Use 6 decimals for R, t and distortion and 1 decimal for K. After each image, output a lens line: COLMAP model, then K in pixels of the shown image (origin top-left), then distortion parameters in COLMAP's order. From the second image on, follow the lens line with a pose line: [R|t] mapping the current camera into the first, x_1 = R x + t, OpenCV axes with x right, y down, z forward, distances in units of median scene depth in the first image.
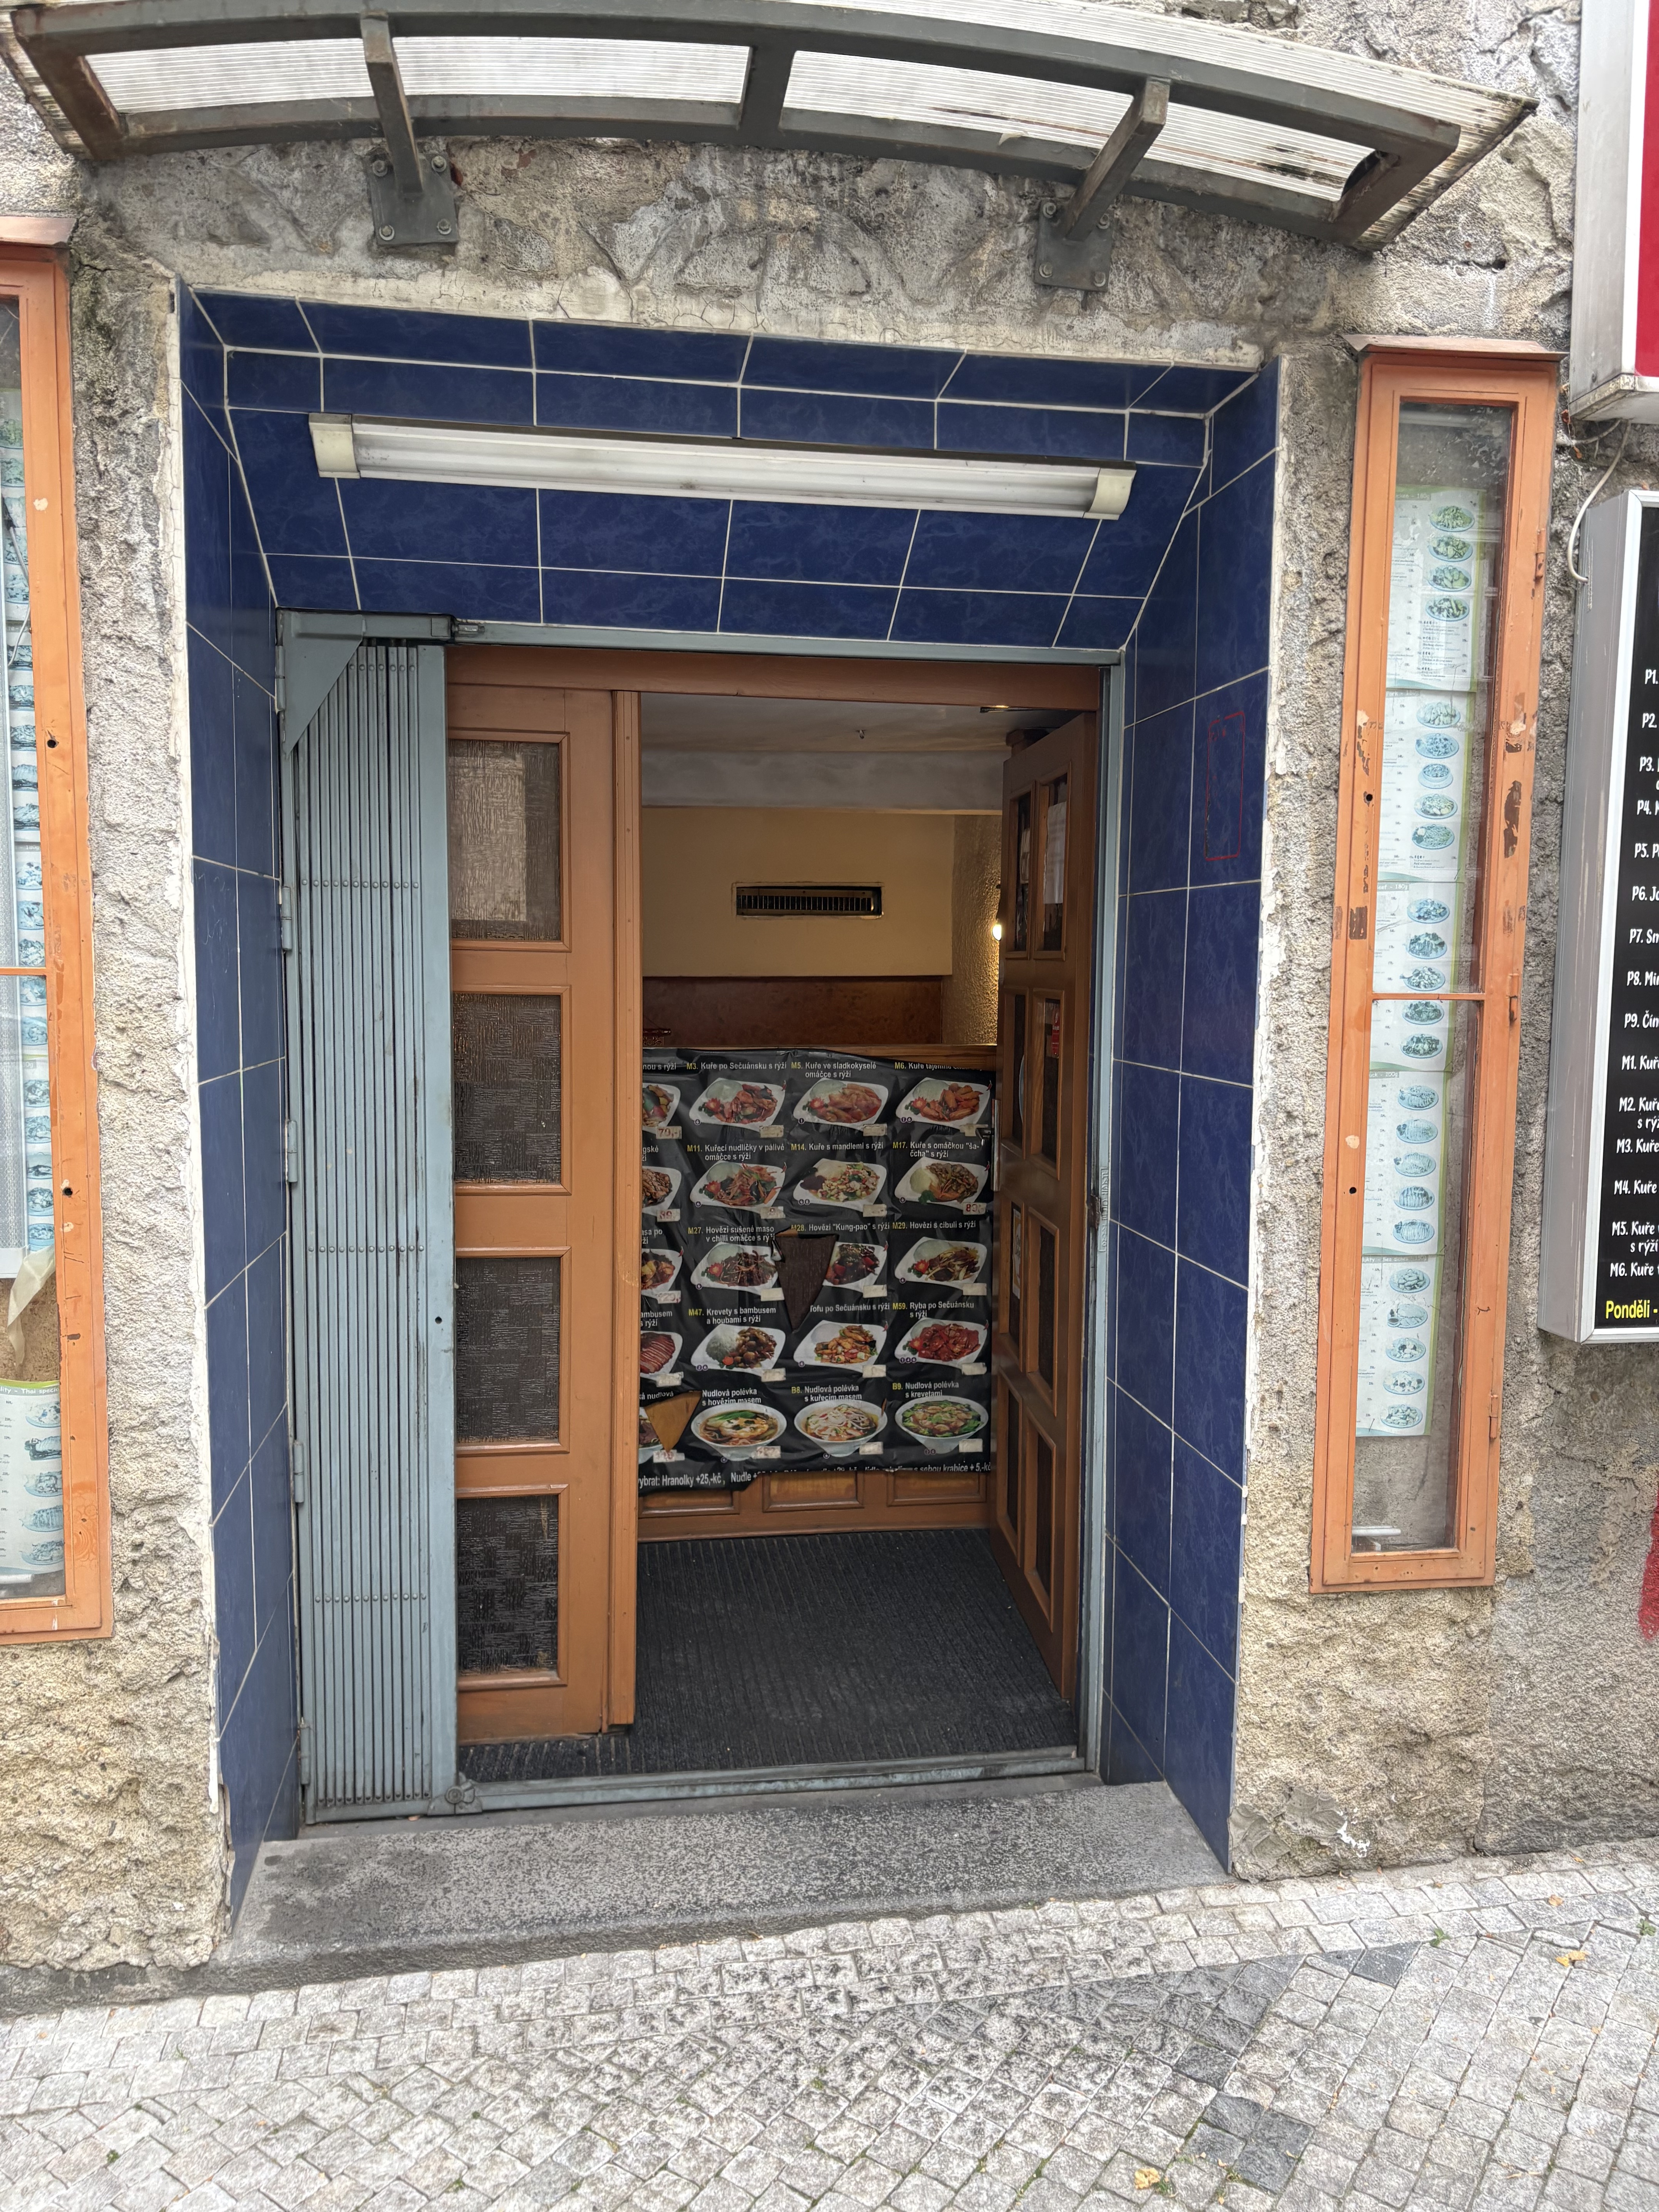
lens RADIAL K [[1665.0, 0, 832.5], [0, 1665.0, 1110.6], [0, 0, 1]] dist [0.019670, -0.004740]
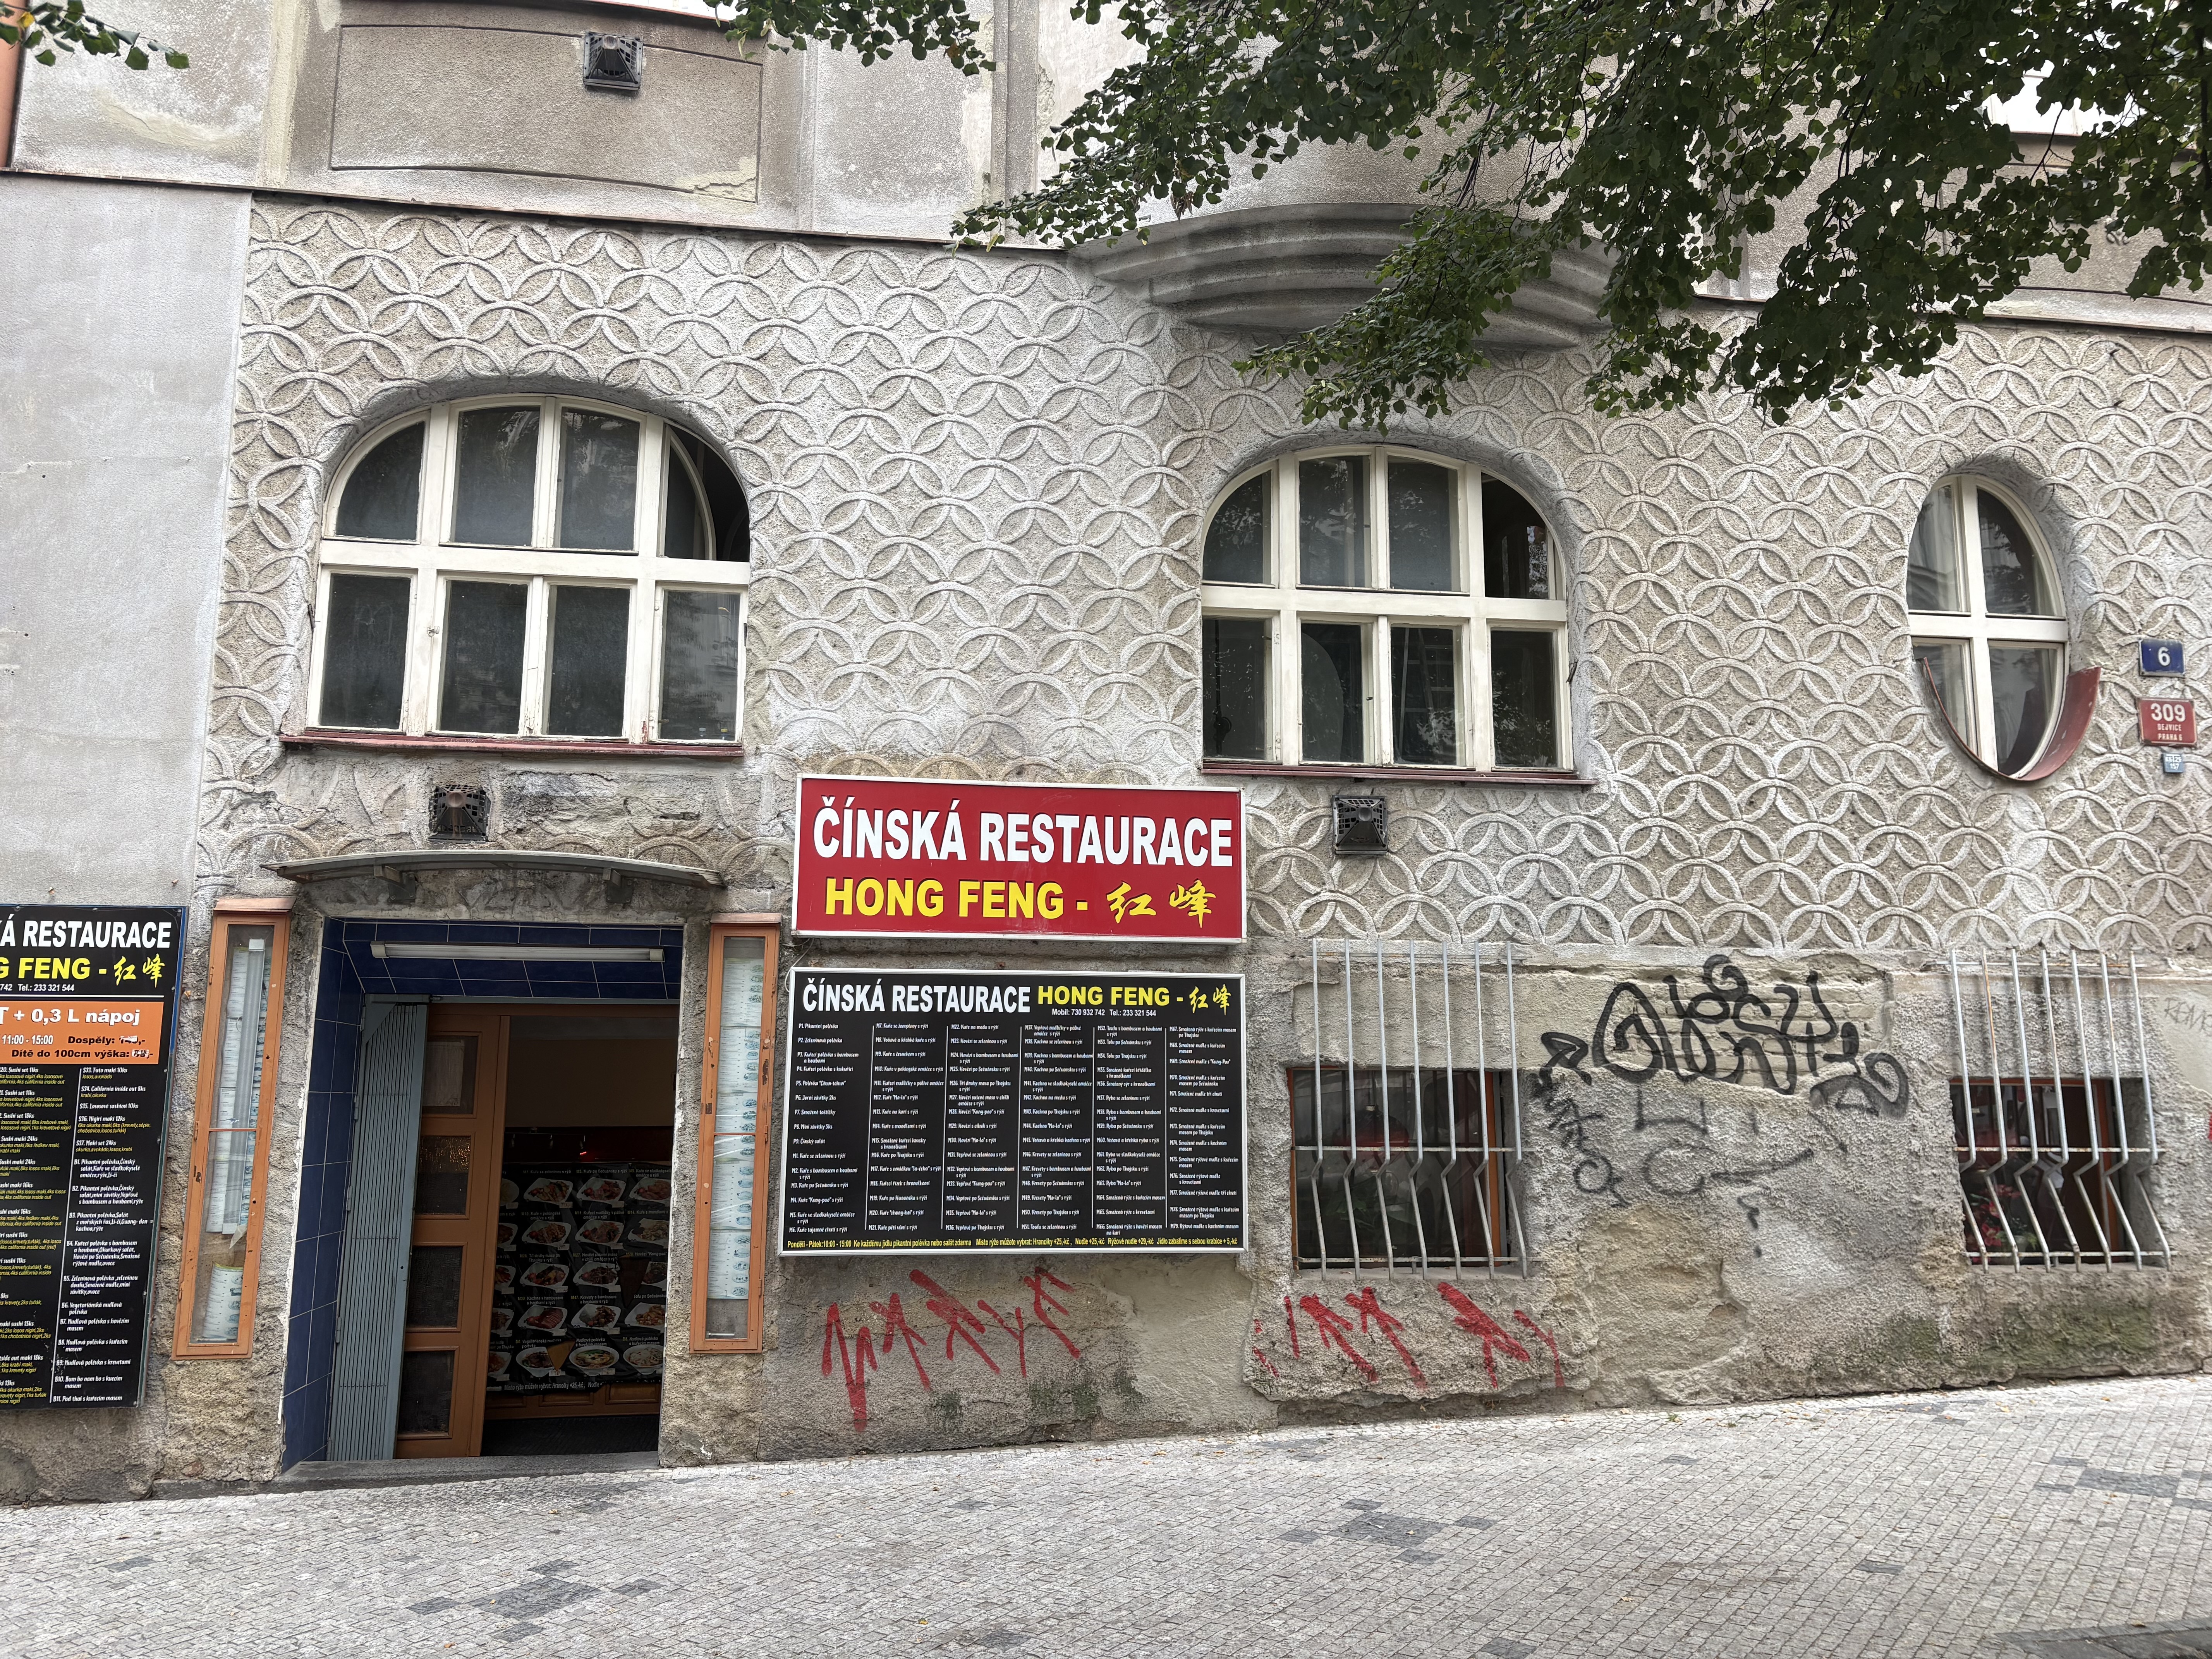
lens RADIAL K [[1665.0, 0, 1107.3], [0, 1665.0, 823.0], [0, 0, 1]] dist [0.019670, -0.004740]
pose [[0.999944, -0.008344, -0.006509, 1.032569], [0.006403, 0.966759, -0.255609, 0.155493], [0.008426, 0.255553, 0.966758, -1.947541]]
